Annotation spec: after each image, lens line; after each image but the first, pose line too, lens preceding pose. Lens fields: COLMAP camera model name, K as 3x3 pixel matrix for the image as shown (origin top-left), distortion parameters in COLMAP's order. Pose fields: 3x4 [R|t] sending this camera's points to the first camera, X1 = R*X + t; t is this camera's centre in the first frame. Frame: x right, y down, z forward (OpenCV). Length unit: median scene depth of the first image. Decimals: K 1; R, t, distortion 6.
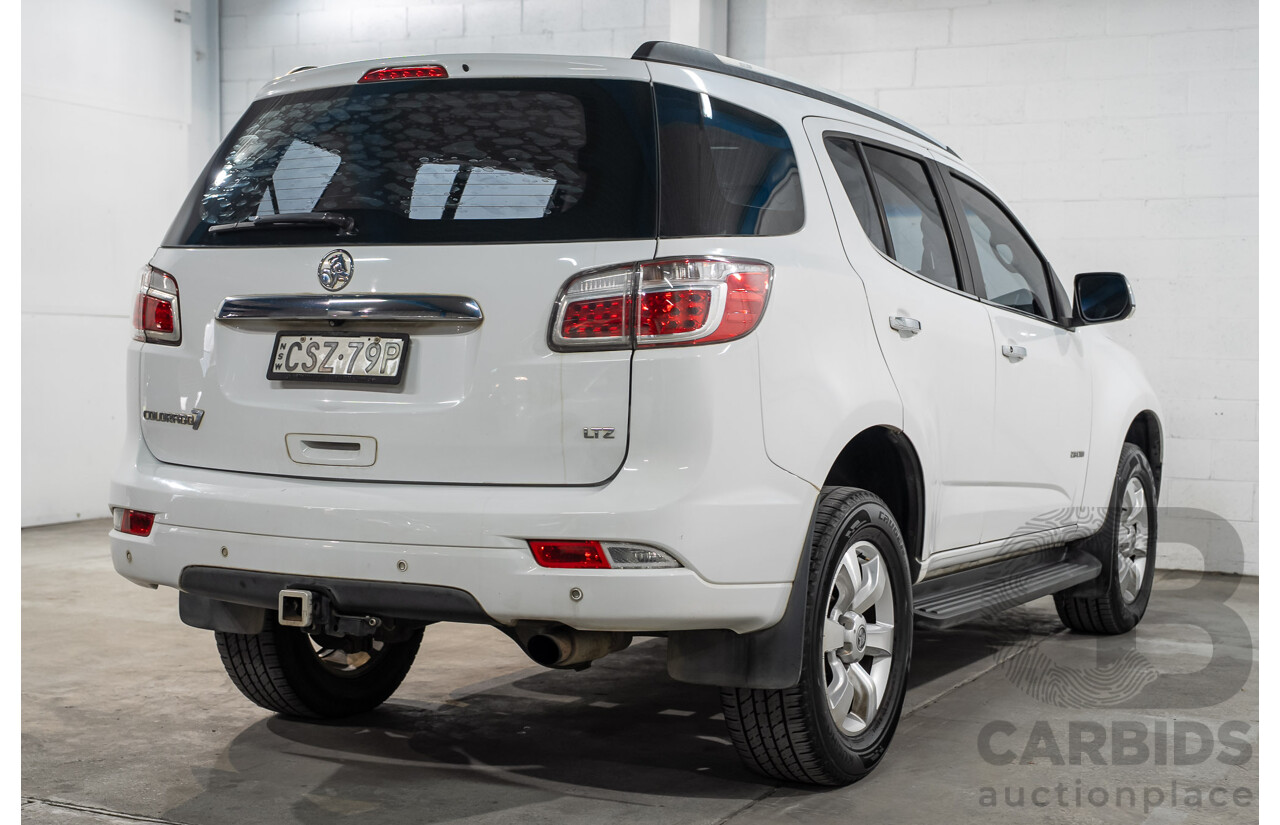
lens RADIAL K [[1739.6, 0, 661.7], [0, 1739.6, 454.2], [0, 0, 1]] dist [0.068169, 0.000000]
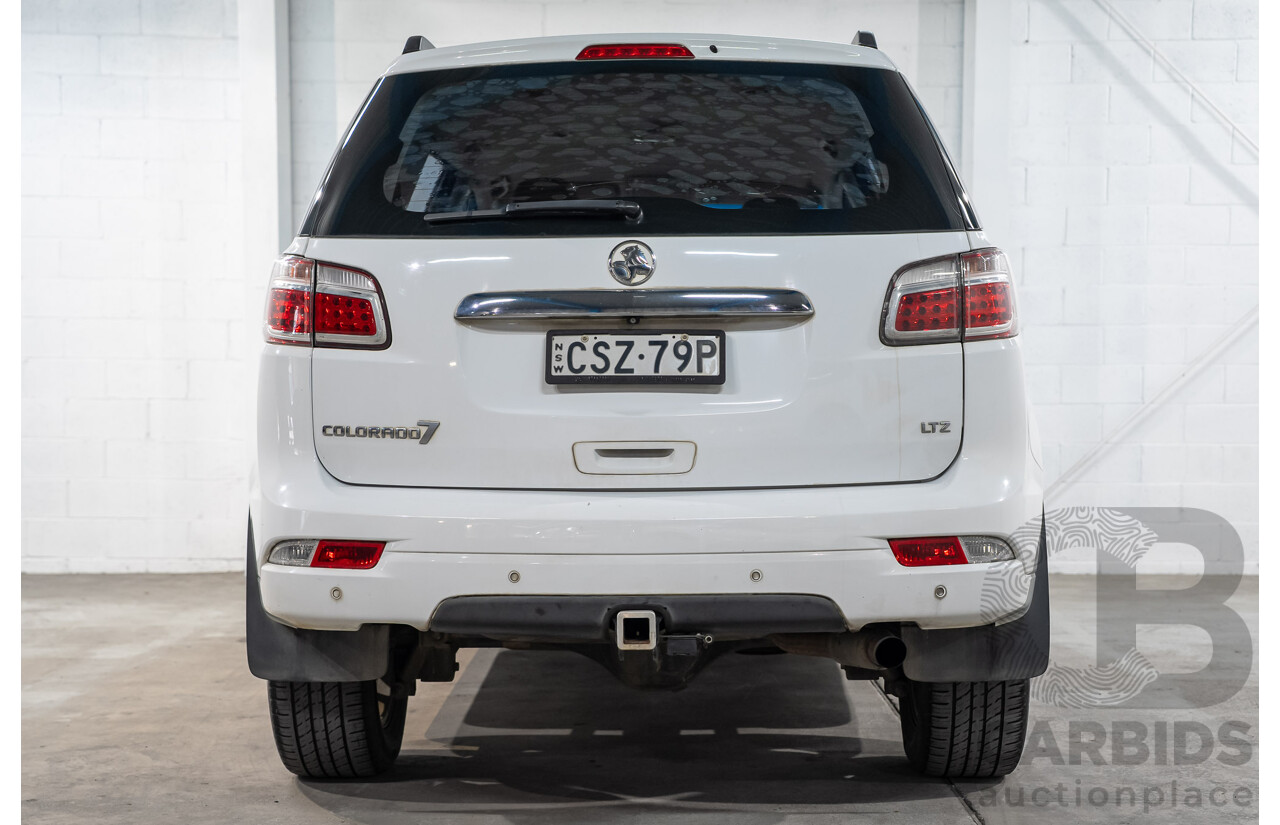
lens RADIAL K [[1883.3, 0, 611.5], [0, 1883.3, 447.4], [0, 0, 1]] dist [0.181538, 0.000000]
pose [[0.904361, -0.036508, 0.425204, -0.624765], [0.044514, 0.998969, -0.008904, 0.000449], [-0.424441, 0.026980, 0.905054, 0.104294]]
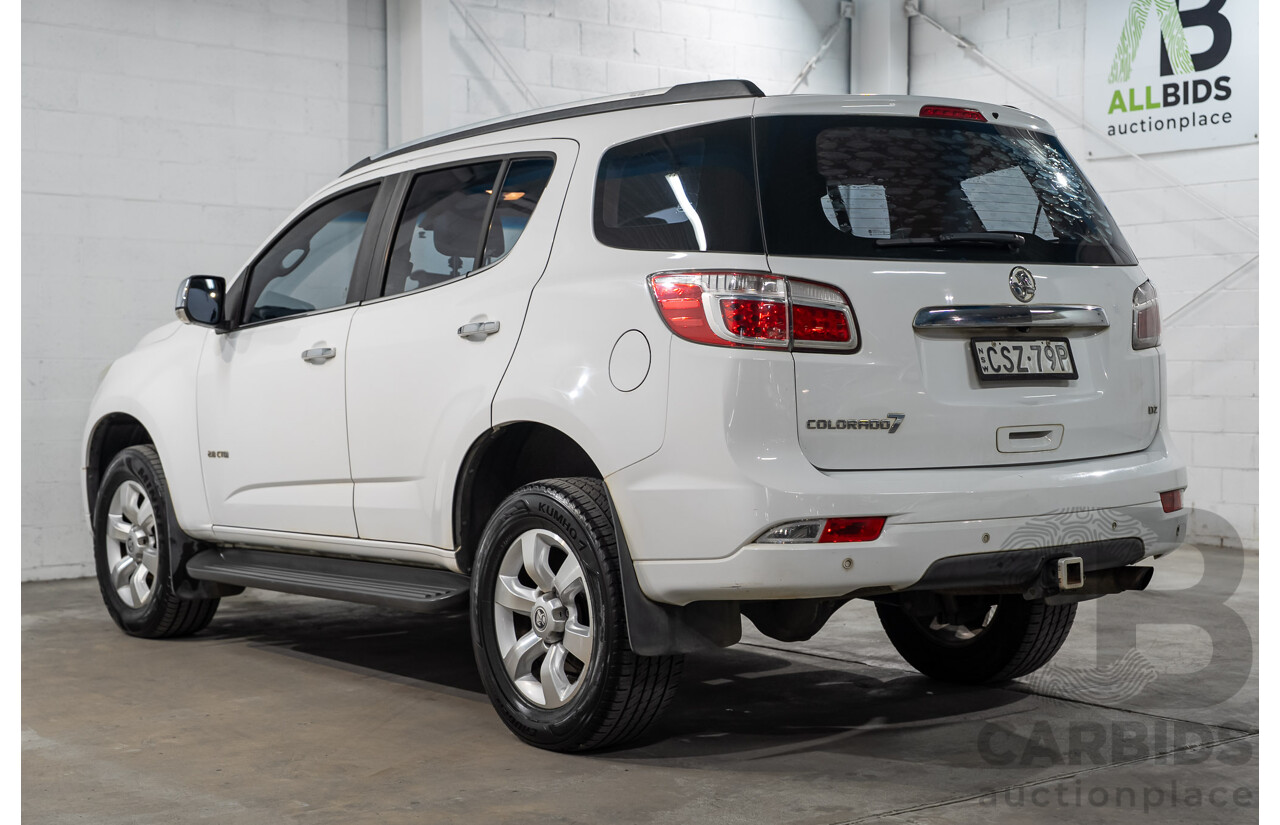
lens RADIAL K [[1883.3, 0, 652.9], [0, 1883.3, 416.4], [0, 0, 1]] dist [0.181538, 0.000000]
pose [[0.423834, -0.048830, 0.904422, -1.440805], [0.071640, 0.997225, 0.020268, -0.060920], [-0.902902, 0.056202, 0.426156, 0.688891]]
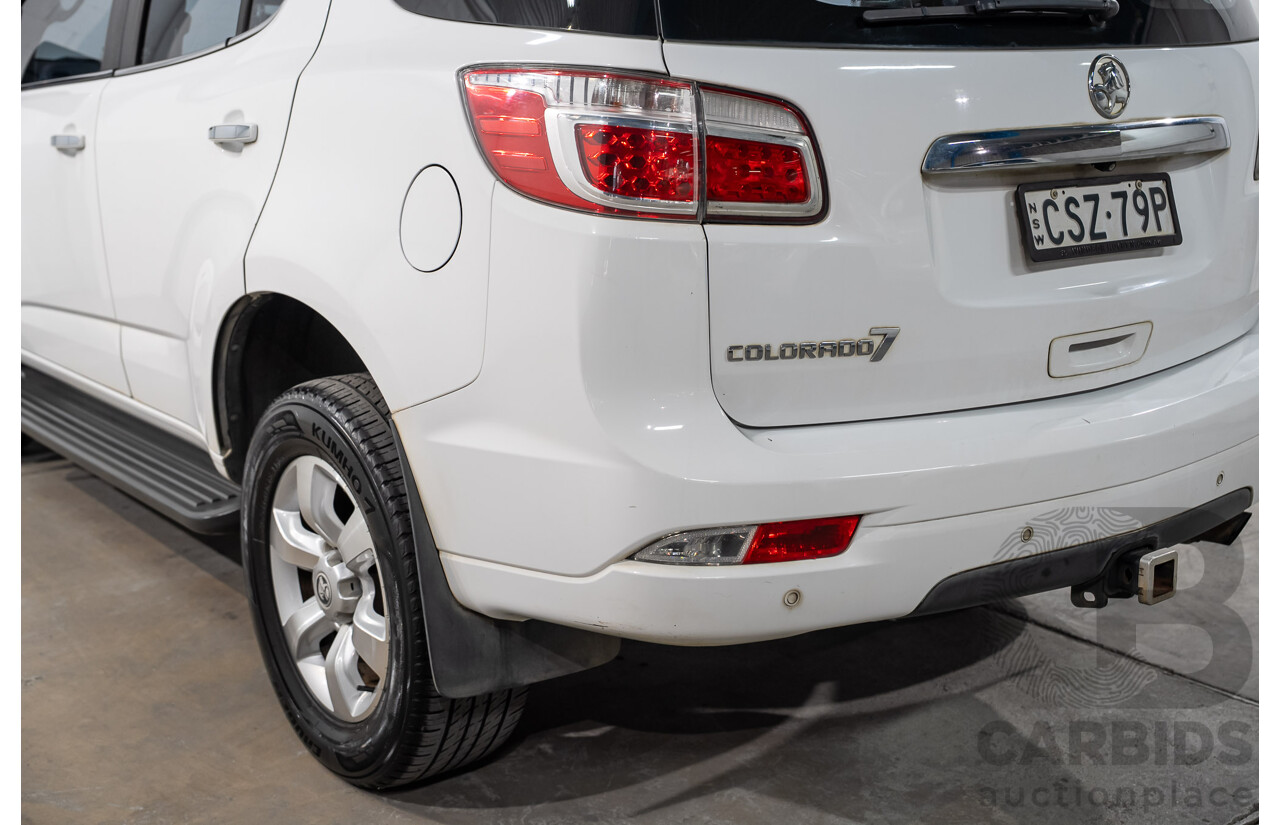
lens RADIAL K [[1491.6, 0, 616.3], [0, 1491.6, 406.1], [0, 0, 1]] dist [0.117422, 0.000000]
pose [[0.431945, -0.220033, 0.874648, -0.810356], [0.062121, 0.974739, 0.214534, -0.122768], [-0.899758, -0.038333, 0.434702, 0.912214]]
